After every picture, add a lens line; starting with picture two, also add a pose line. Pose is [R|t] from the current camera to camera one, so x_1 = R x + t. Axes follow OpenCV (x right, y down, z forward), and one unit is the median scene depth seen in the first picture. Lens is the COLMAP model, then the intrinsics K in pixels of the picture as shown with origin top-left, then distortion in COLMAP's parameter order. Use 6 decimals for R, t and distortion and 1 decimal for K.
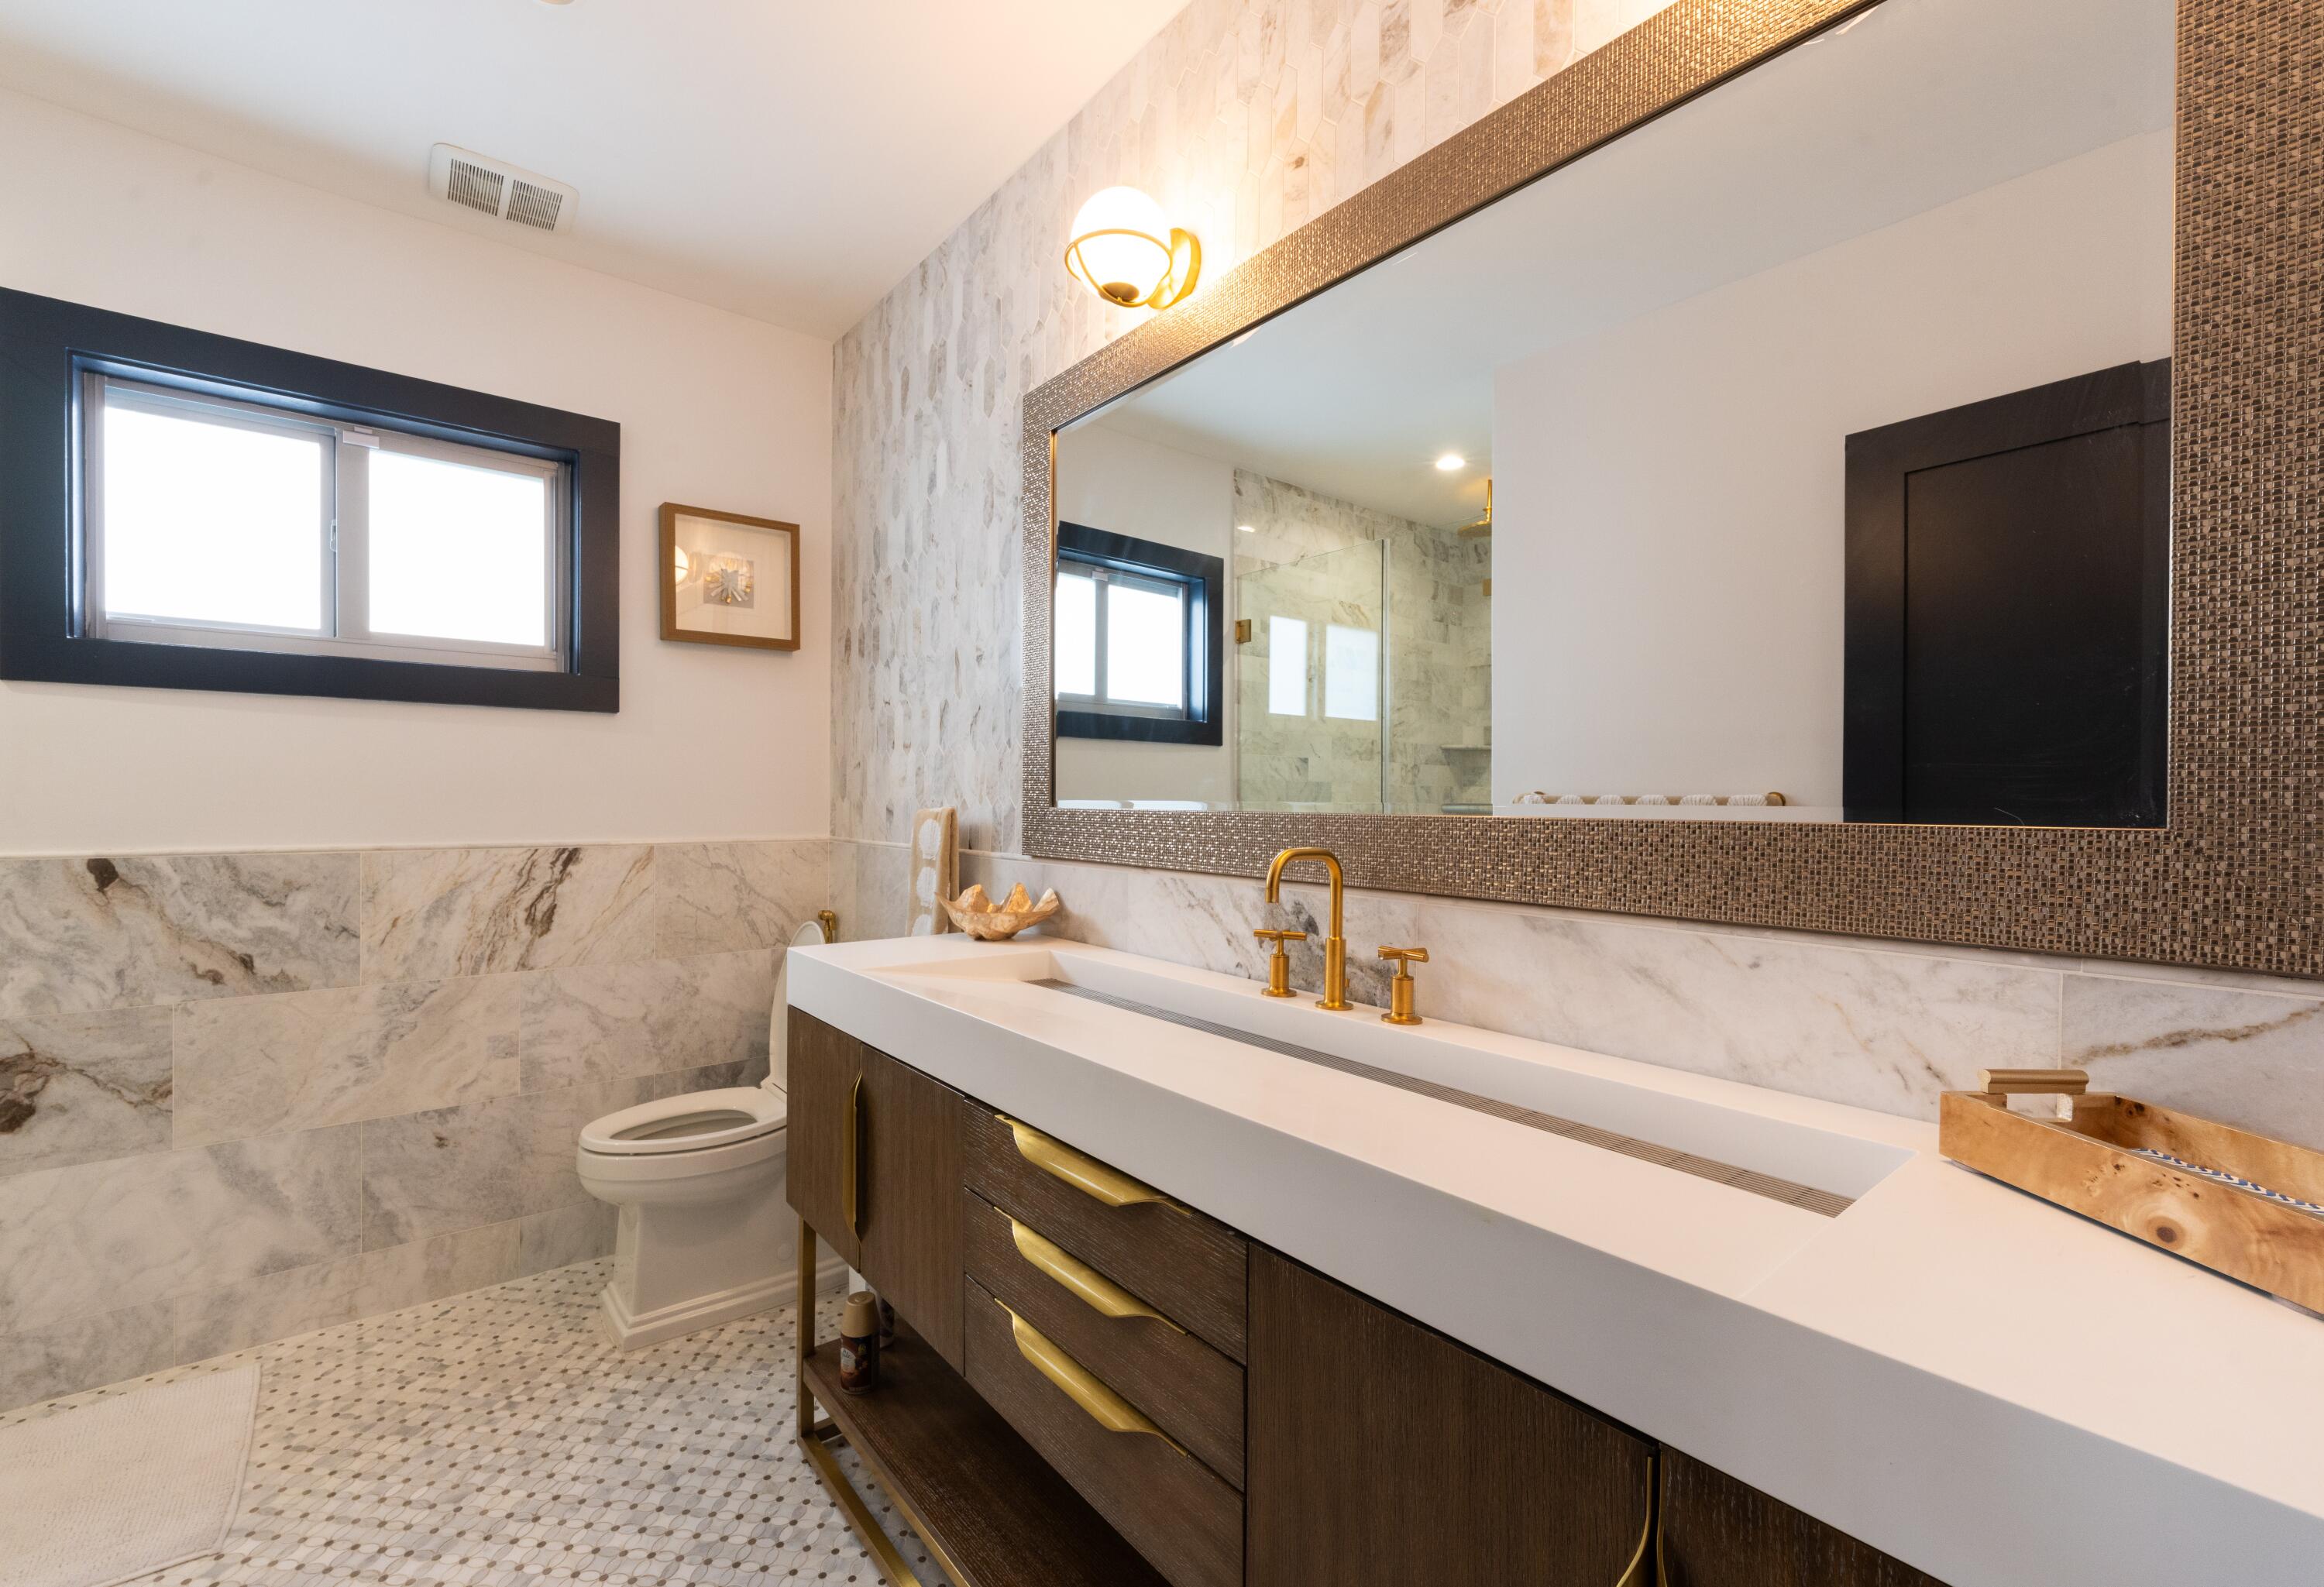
lens RADIAL K [[978.1, 0, 1147.9], [0, 978.1, 798.2], [0, 0, 1]] dist [0.002029, -0.000374]
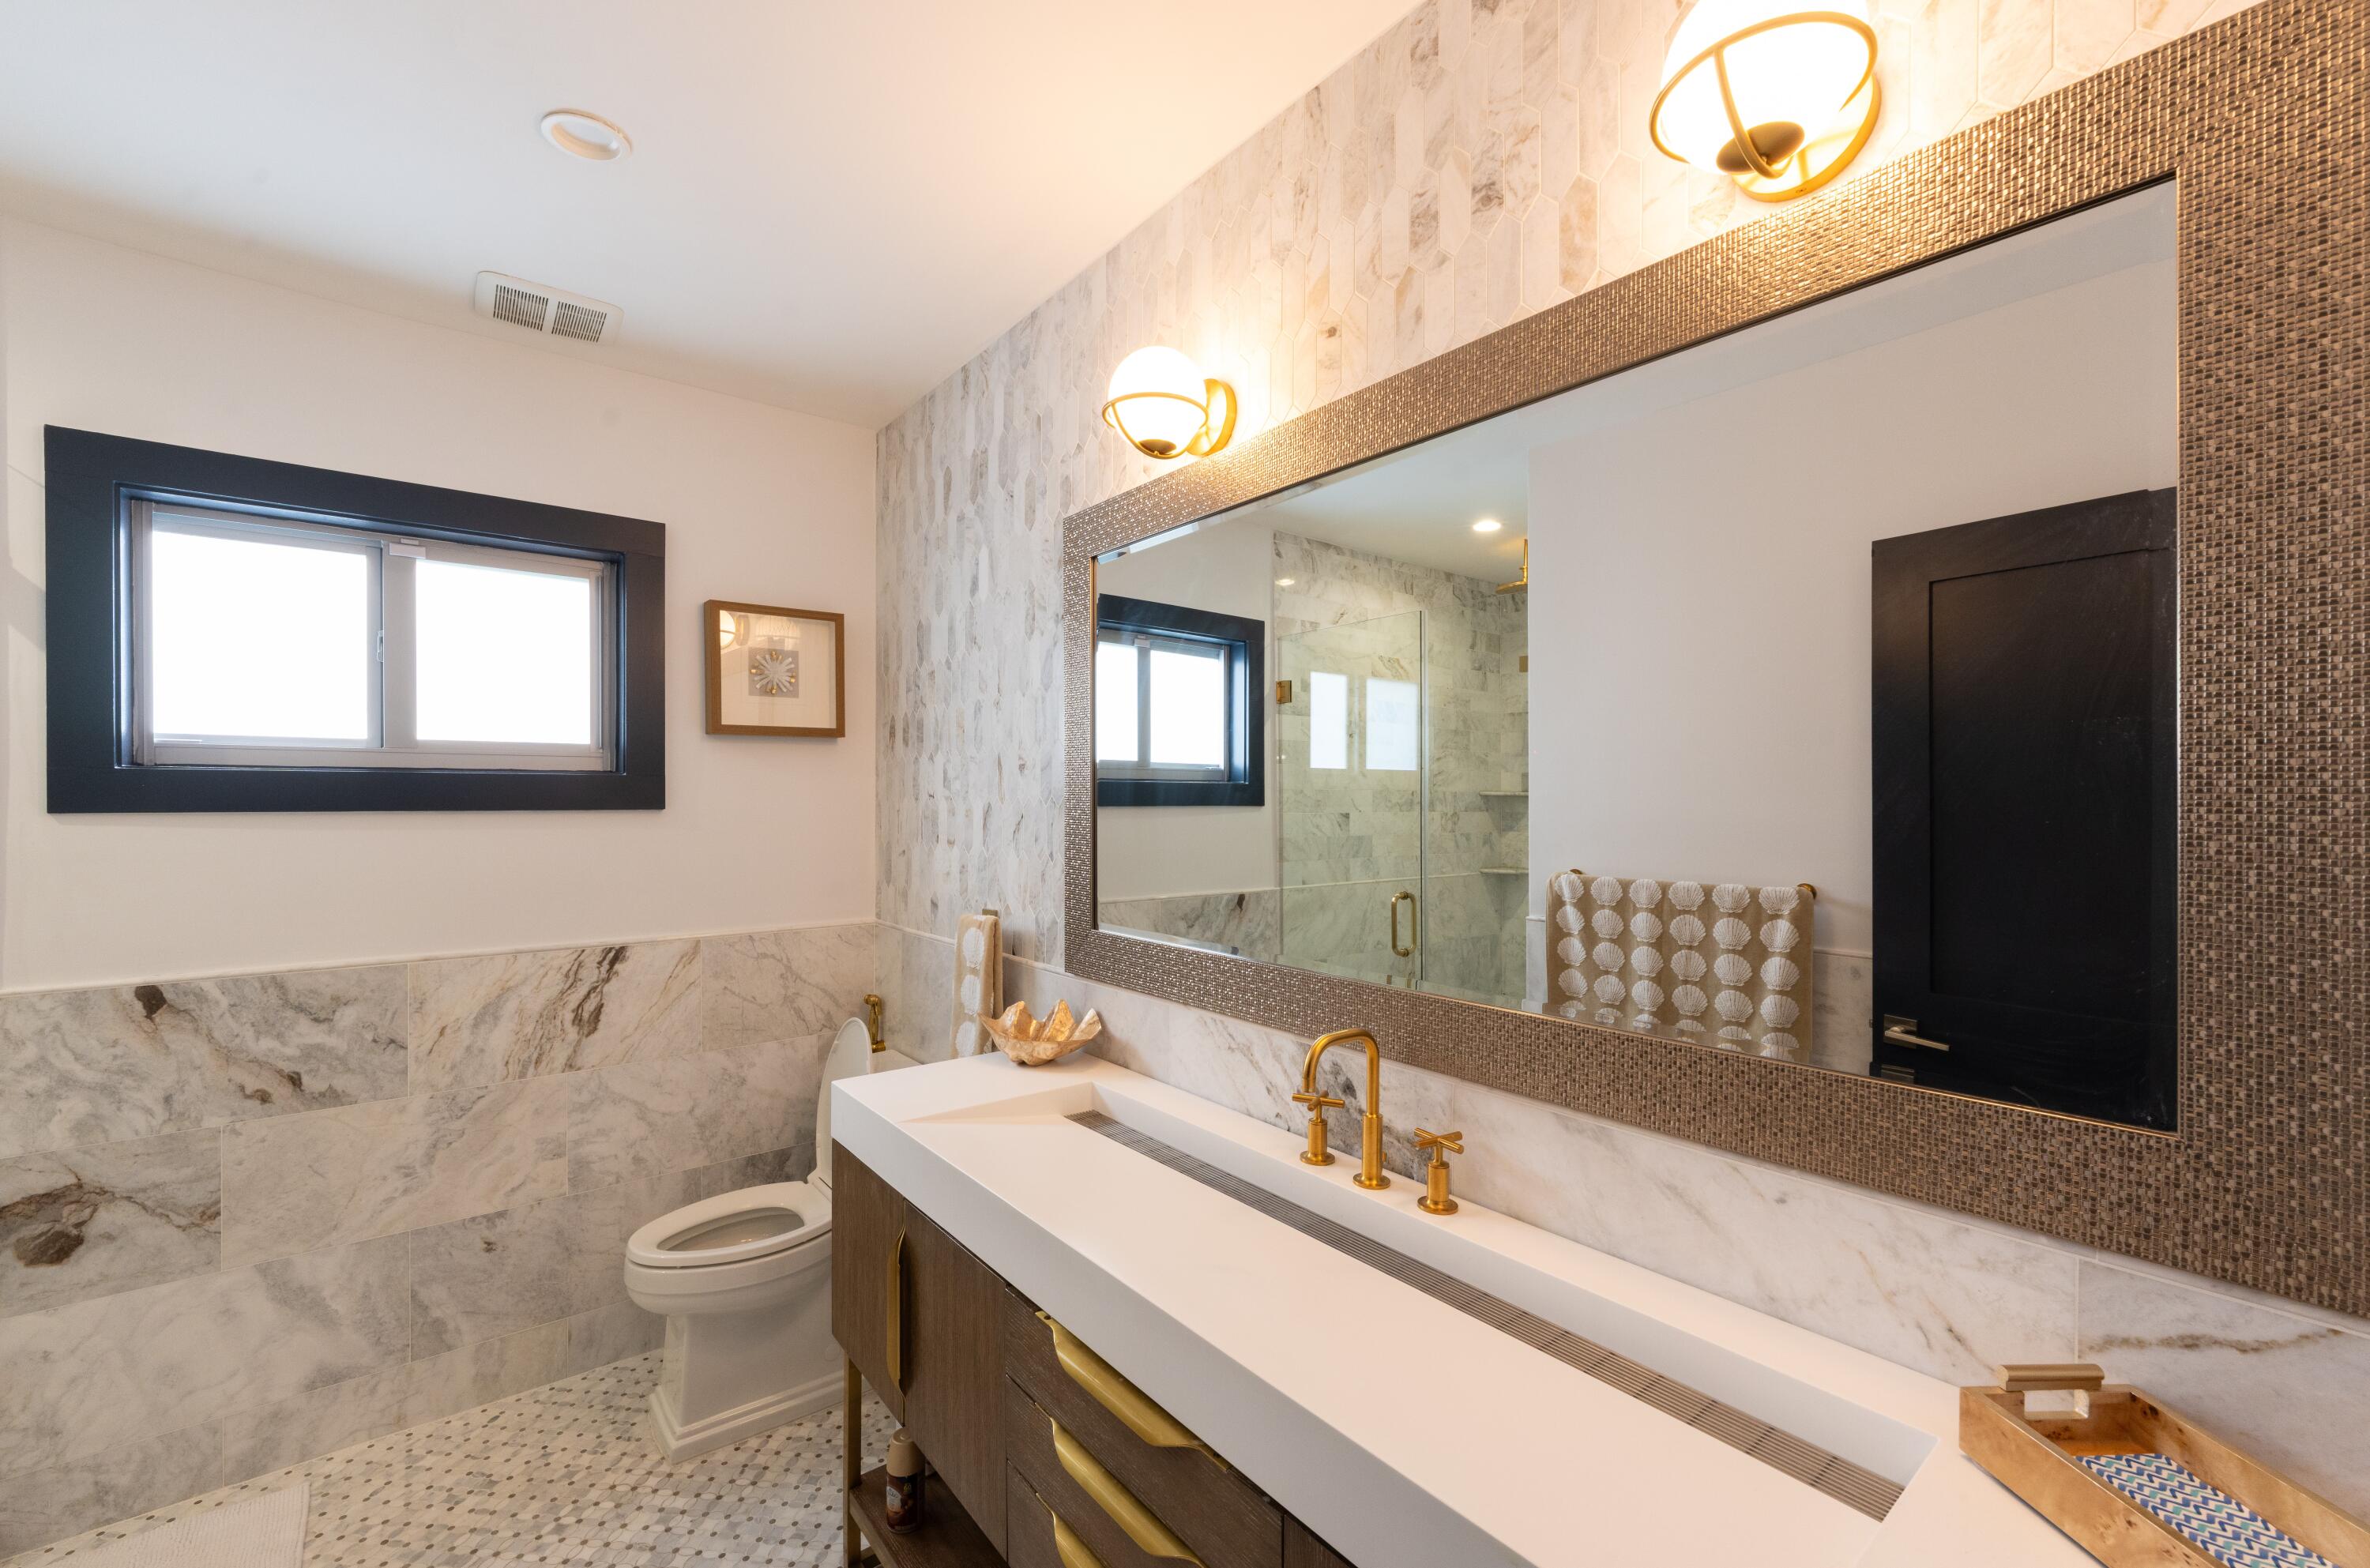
lens RADIAL K [[967.3, 0, 1199.7], [0, 967.3, 789.2], [0, 0, 1]] dist [-0.000622, 0.000370]
pose [[0.999960, -0.005705, 0.006816, 0.005338], [0.005730, 0.999977, -0.003640, -0.125383], [-0.006795, 0.003679, 0.999970, -0.001509]]
